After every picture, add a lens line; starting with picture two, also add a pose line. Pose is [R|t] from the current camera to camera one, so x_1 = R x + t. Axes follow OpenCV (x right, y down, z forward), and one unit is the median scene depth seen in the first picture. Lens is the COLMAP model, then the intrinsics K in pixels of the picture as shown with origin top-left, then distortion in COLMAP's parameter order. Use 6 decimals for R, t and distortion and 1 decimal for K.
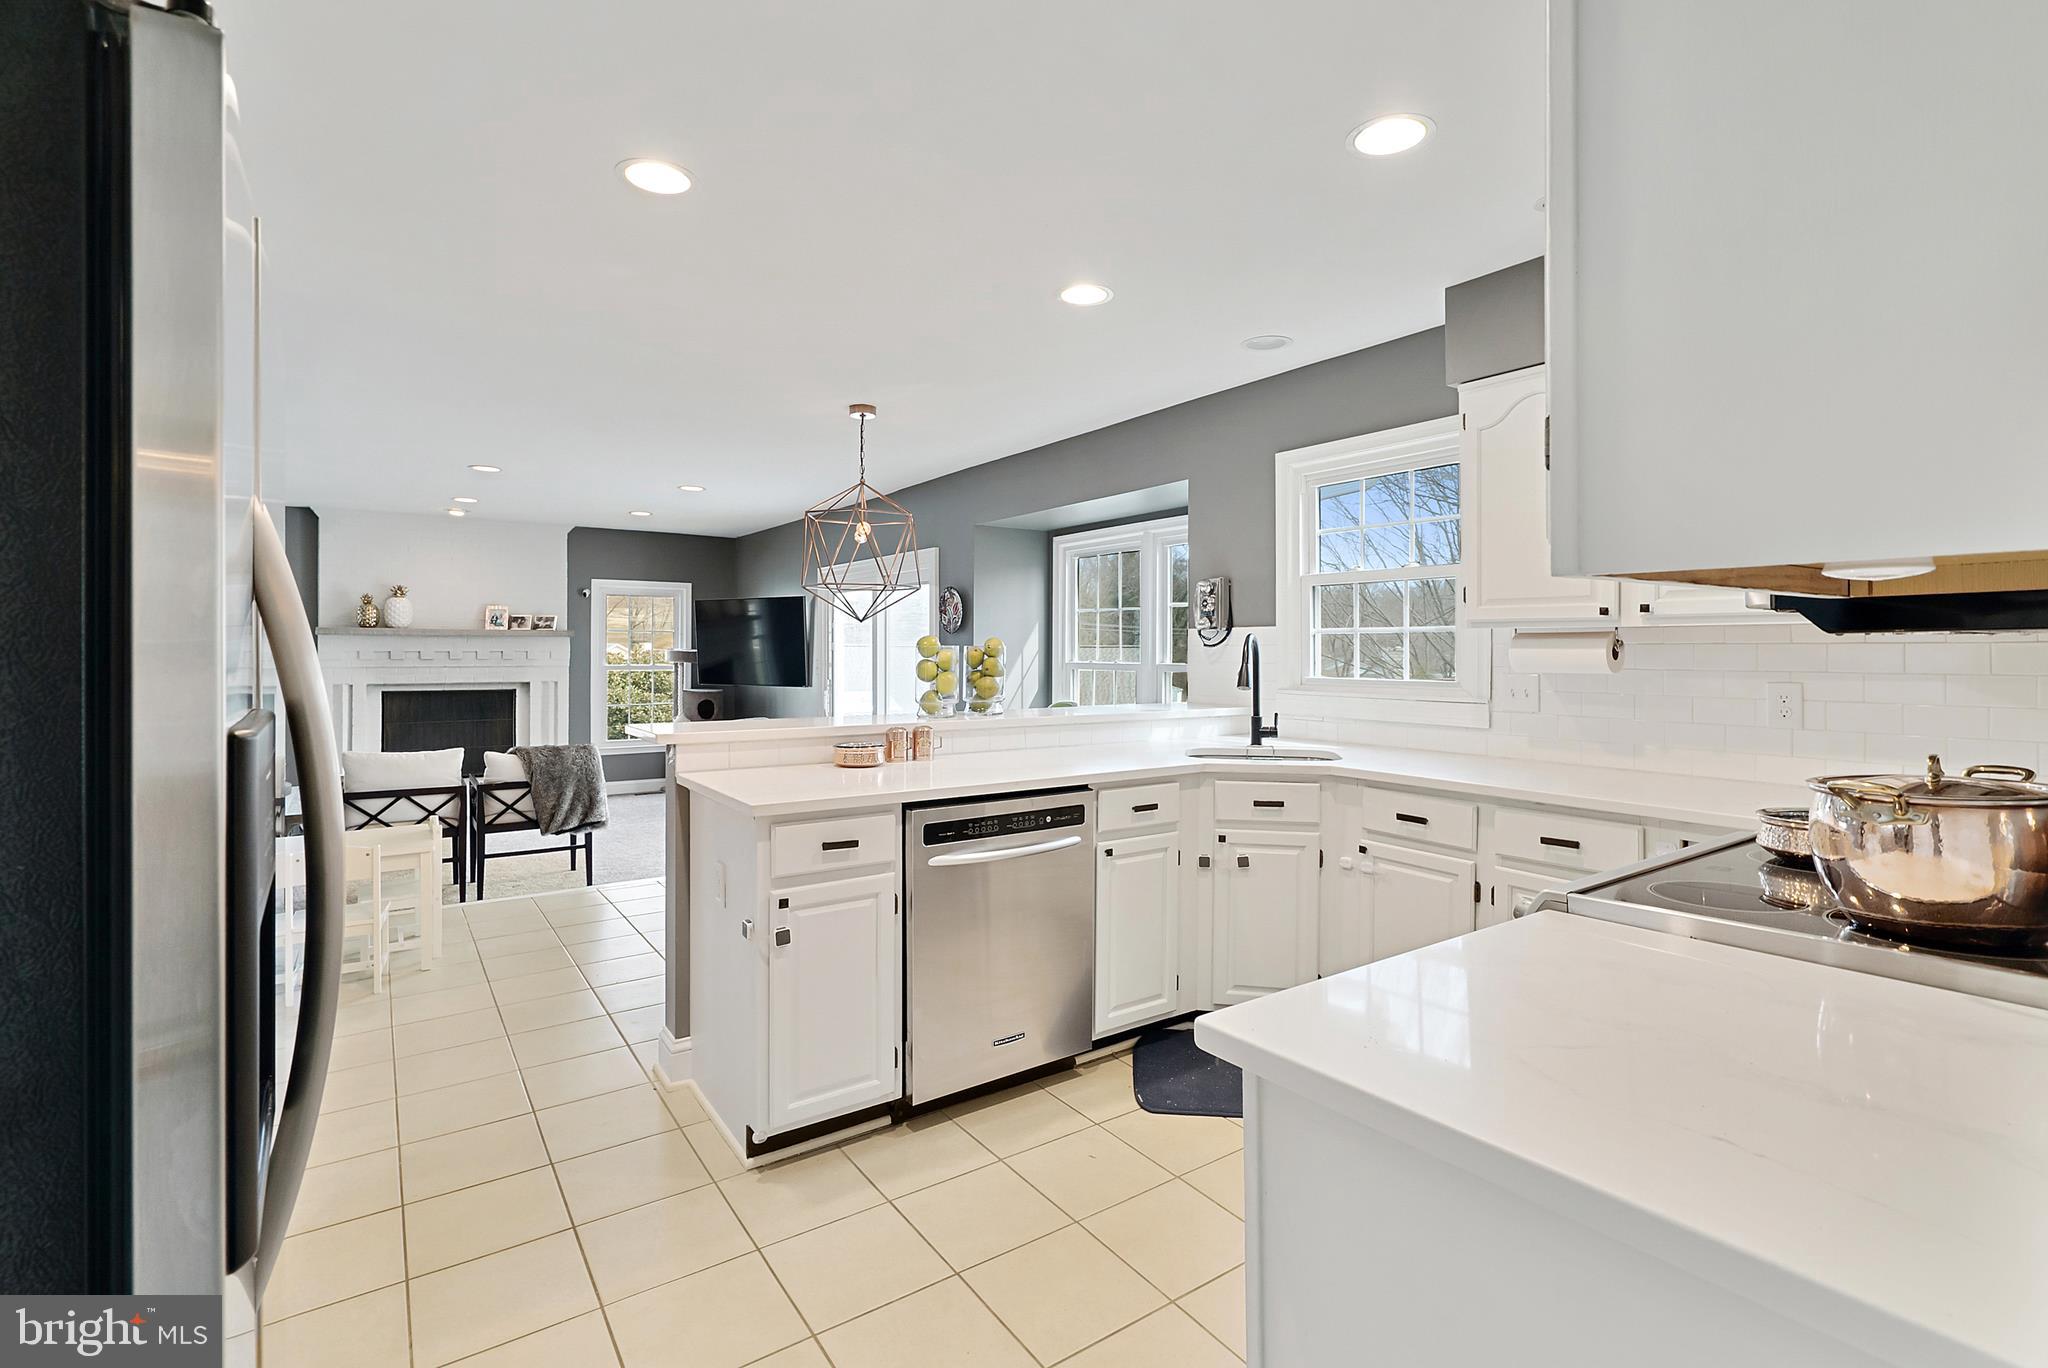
lens RADIAL K [[954.8, 0, 1022.5], [0, 954.8, 649.5], [0, 0, 1]] dist [0.000253, -0.000003]
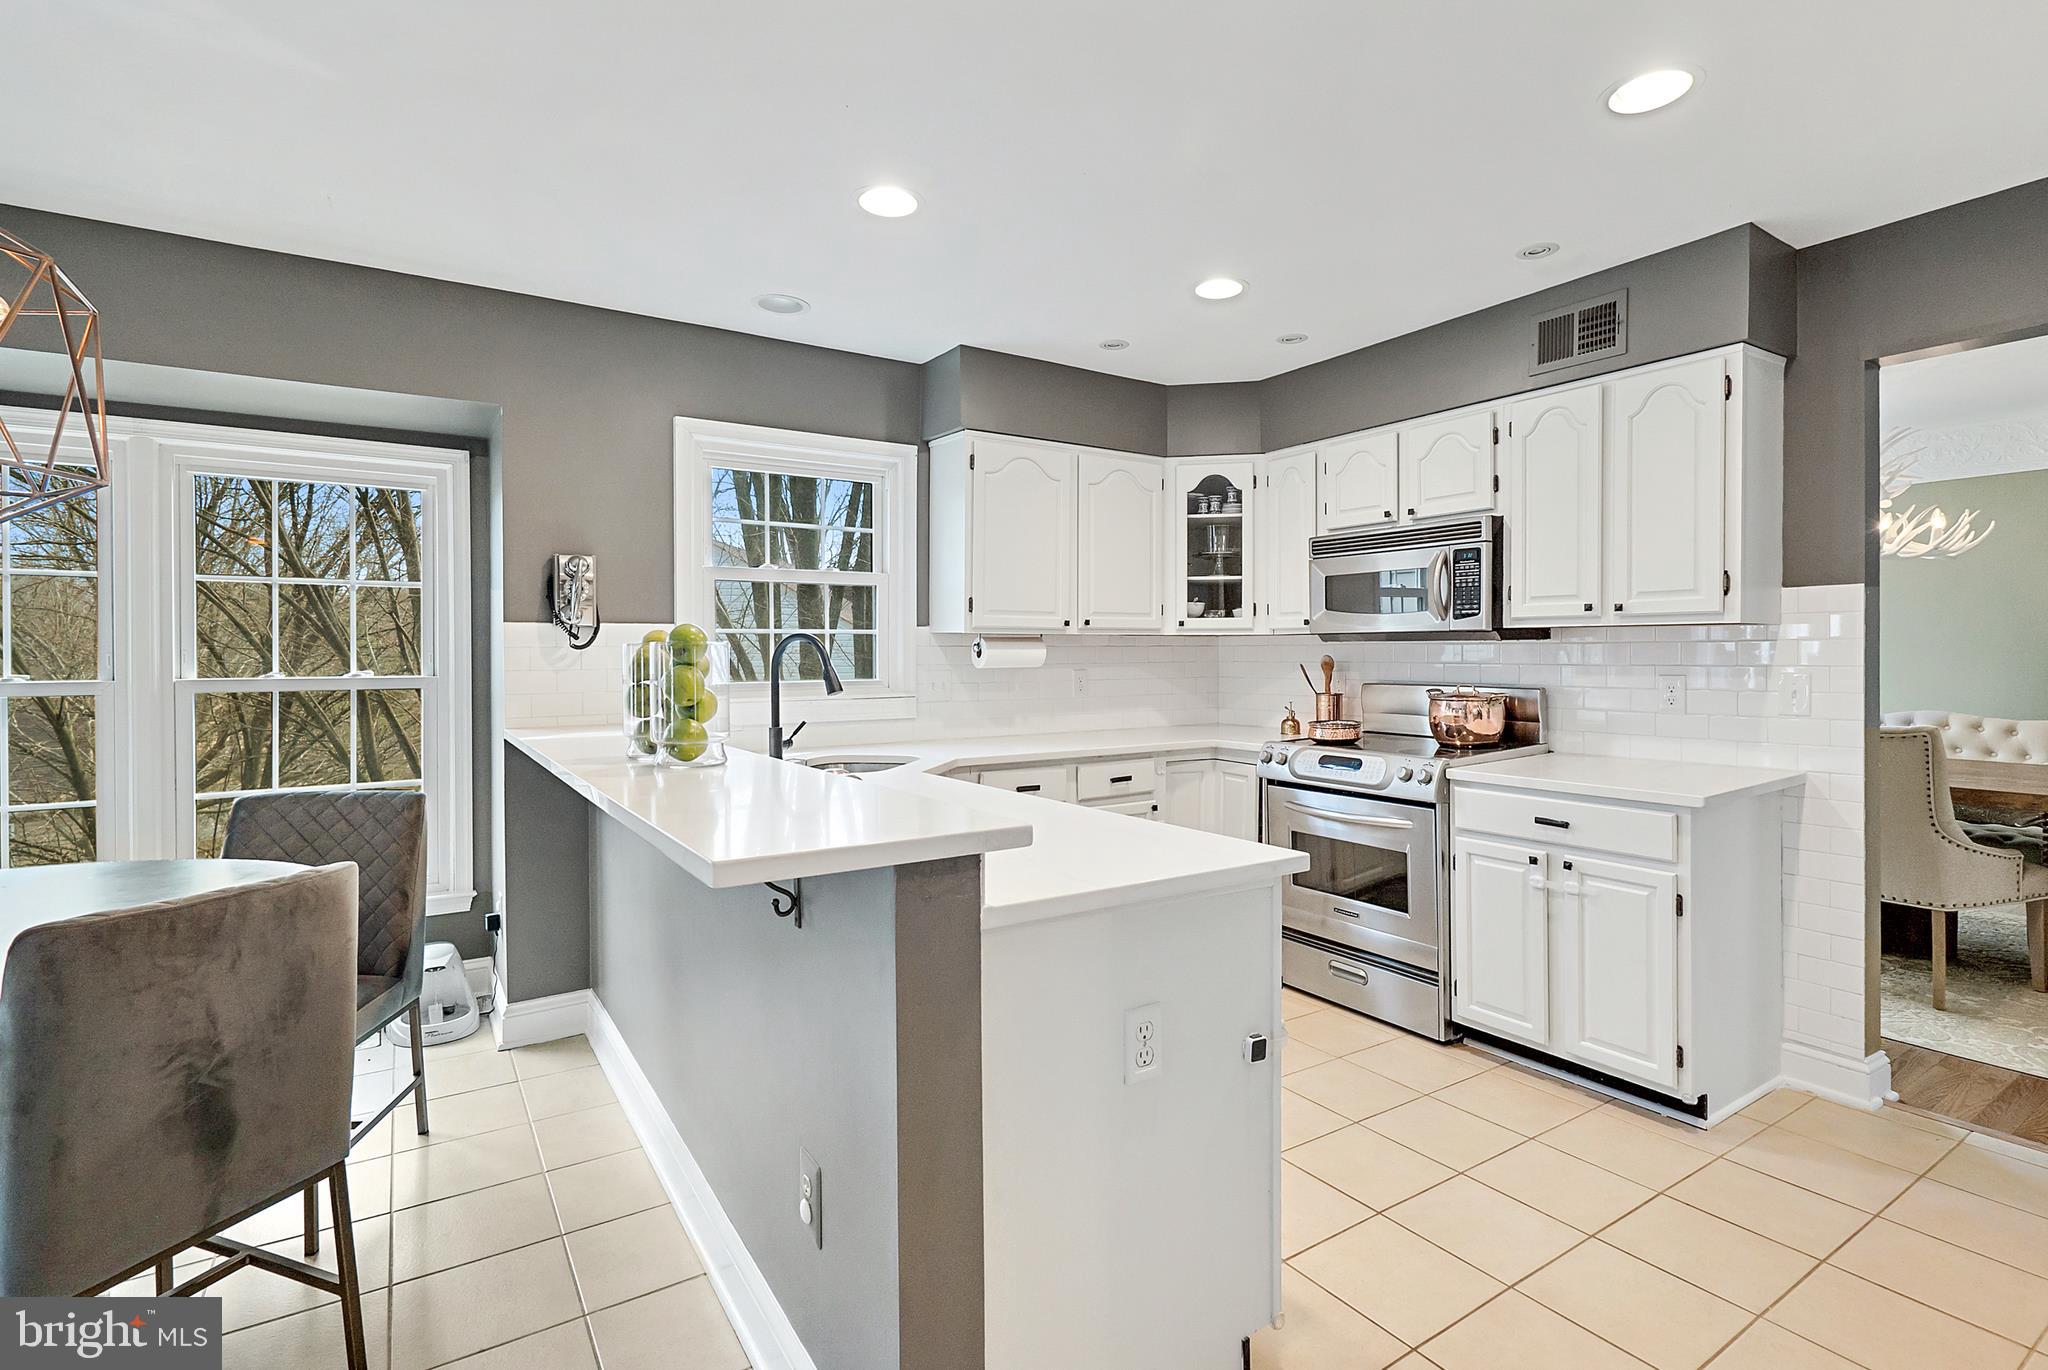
lens RADIAL K [[967.0, 0, 1022.7], [0, 967.0, 658.8], [0, 0, 1]] dist [-0.001012, -0.000072]
pose [[0.025142, -0.002474, 0.999681, -0.429314], [0.008248, 0.999963, 0.002267, 0.005353], [-0.999650, 0.008188, 0.025162, 0.513601]]
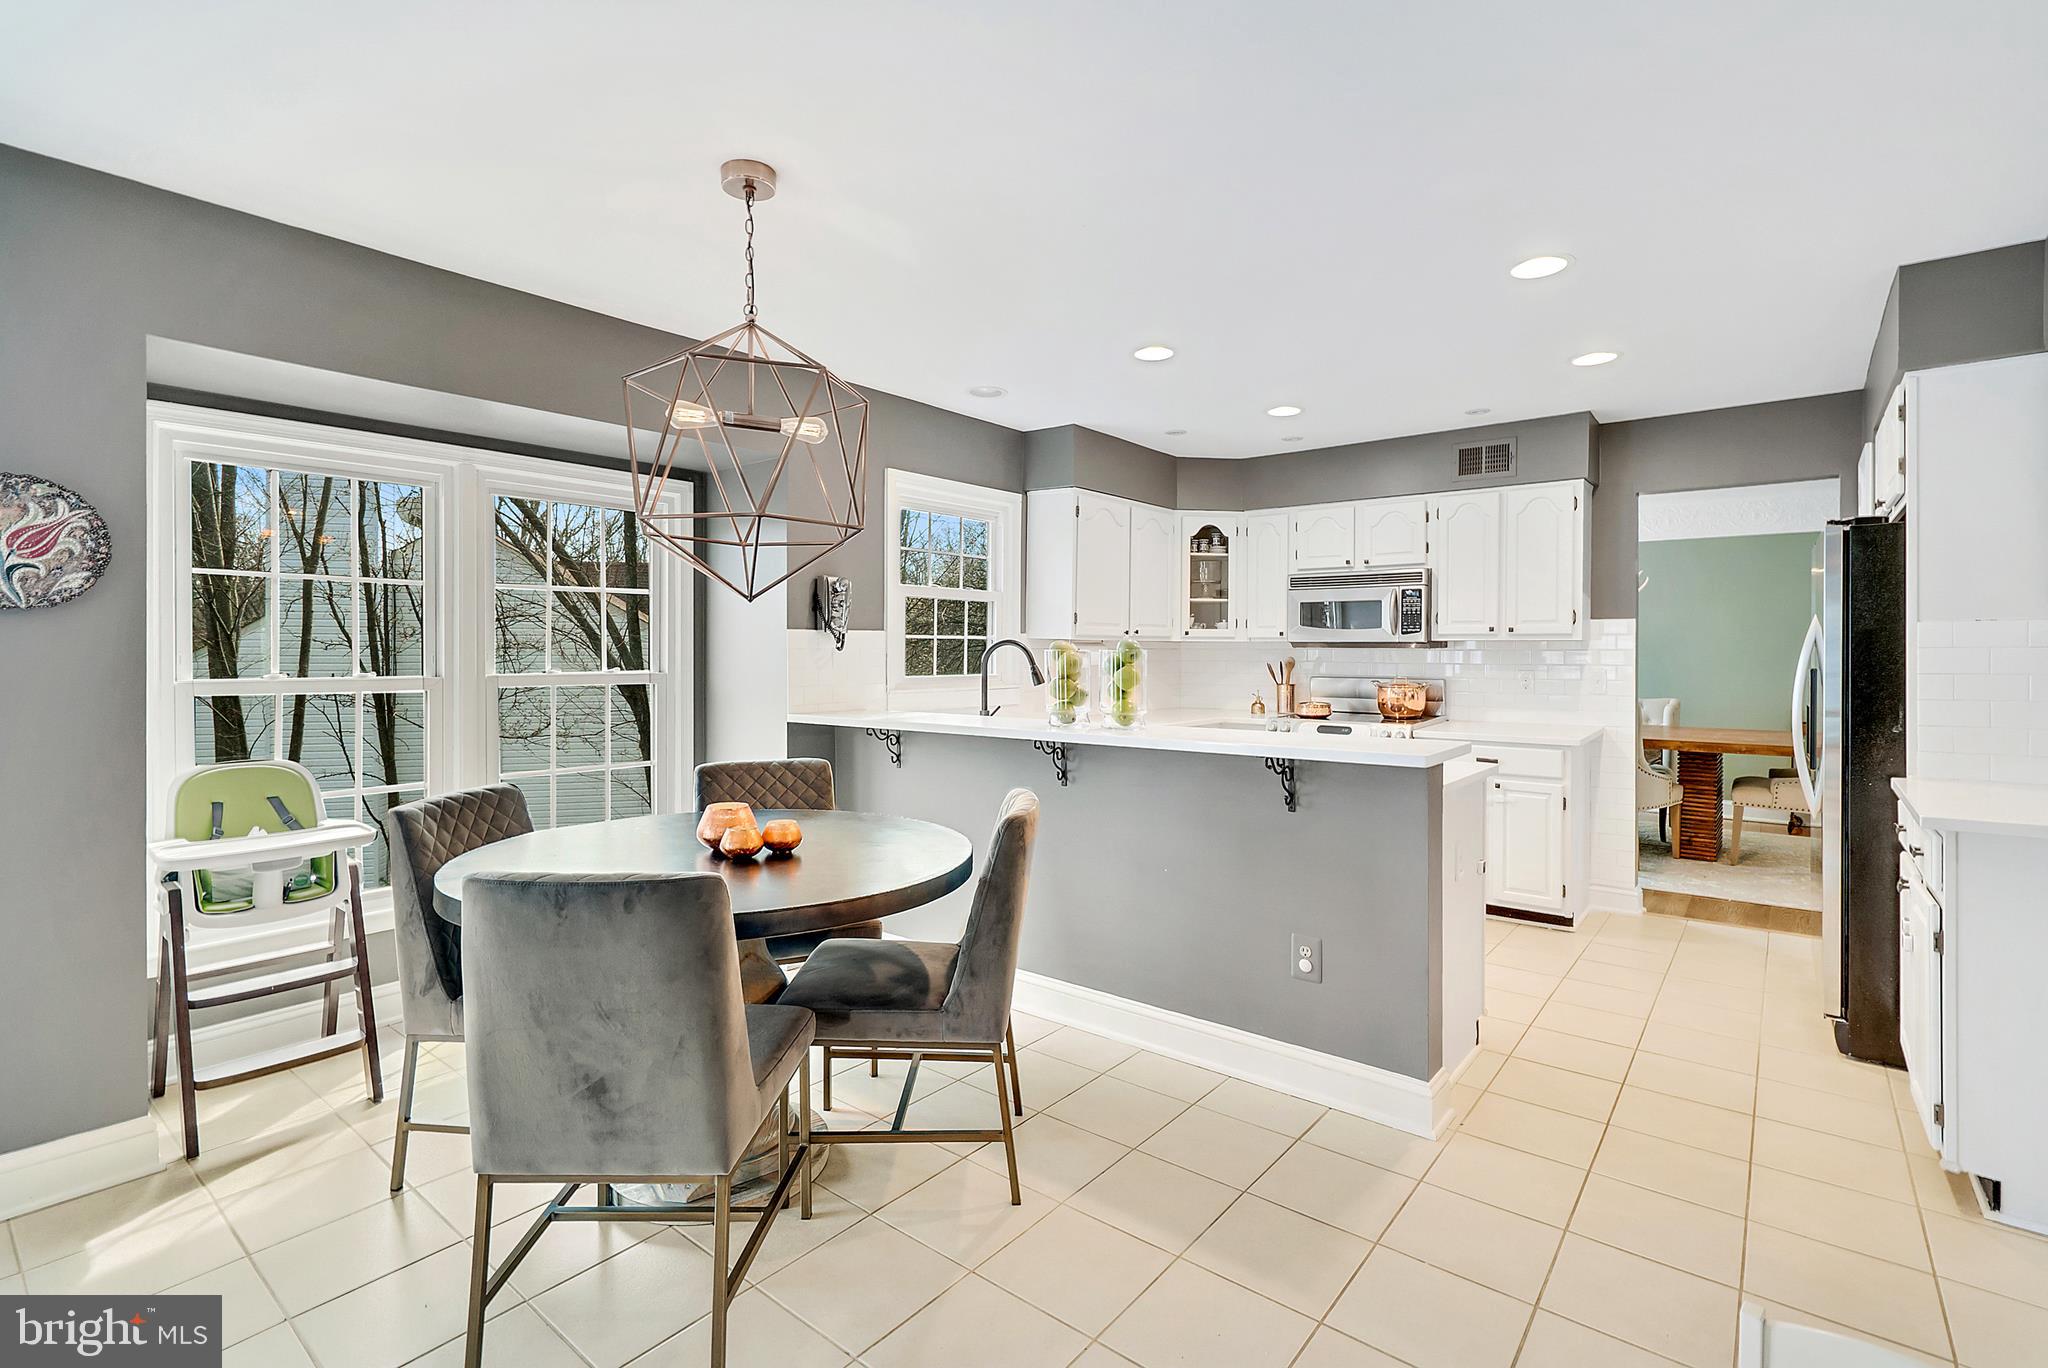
lens RADIAL K [[954.8, 0, 1022.5], [0, 954.8, 649.5], [0, 0, 1]] dist [0.000253, -0.000003]
pose [[-0.285956, 0.003067, 0.958238, -0.593733], [0.003502, 0.999992, -0.002156, -0.000809], [-0.958236, 0.002740, -0.285964, 0.875082]]
